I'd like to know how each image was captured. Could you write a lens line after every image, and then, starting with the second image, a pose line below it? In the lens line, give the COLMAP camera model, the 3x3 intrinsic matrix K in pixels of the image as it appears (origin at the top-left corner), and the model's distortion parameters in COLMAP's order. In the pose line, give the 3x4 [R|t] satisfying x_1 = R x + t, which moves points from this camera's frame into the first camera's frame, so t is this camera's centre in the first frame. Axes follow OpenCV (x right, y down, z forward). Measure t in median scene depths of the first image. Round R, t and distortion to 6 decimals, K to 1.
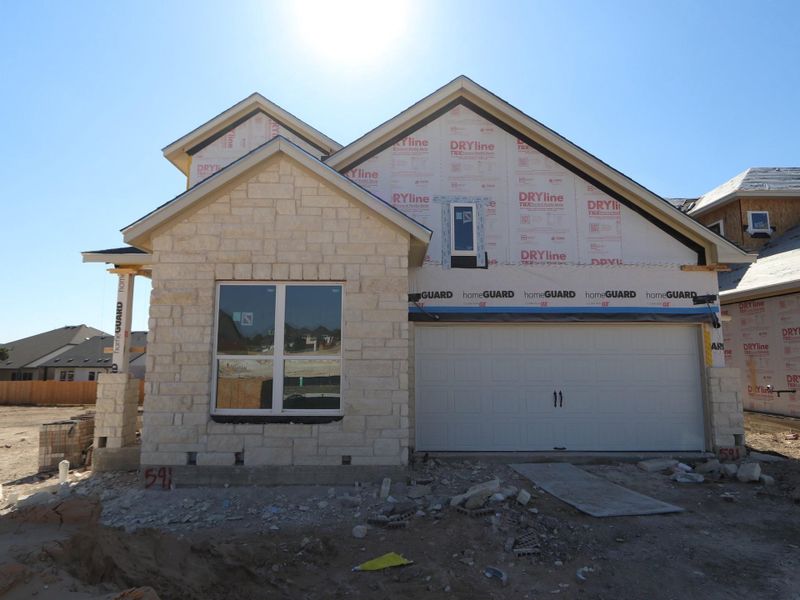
lens RADIAL K [[460.6, 0, 402.1], [0, 460.6, 300.3], [0, 0, 1]] dist [-0.017606, 0.001122]
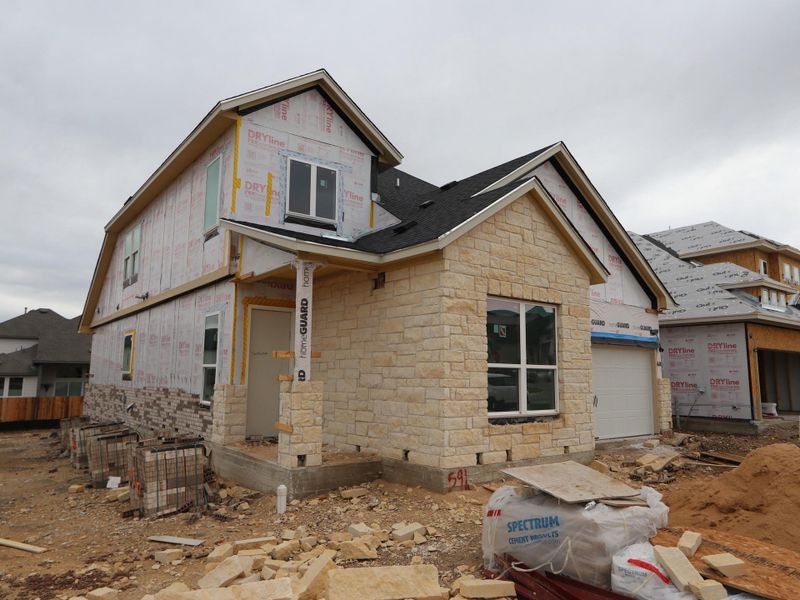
lens RADIAL K [[532.1, 0, 398.0], [0, 532.1, 301.9], [0, 0, 1]] dist [0.022846, 0.000795]
pose [[0.806250, 0.088094, 0.584979, -1.044626], [-0.088456, 0.995686, -0.028030, 0.022279], [-0.584924, -0.029146, 0.810564, 0.077571]]
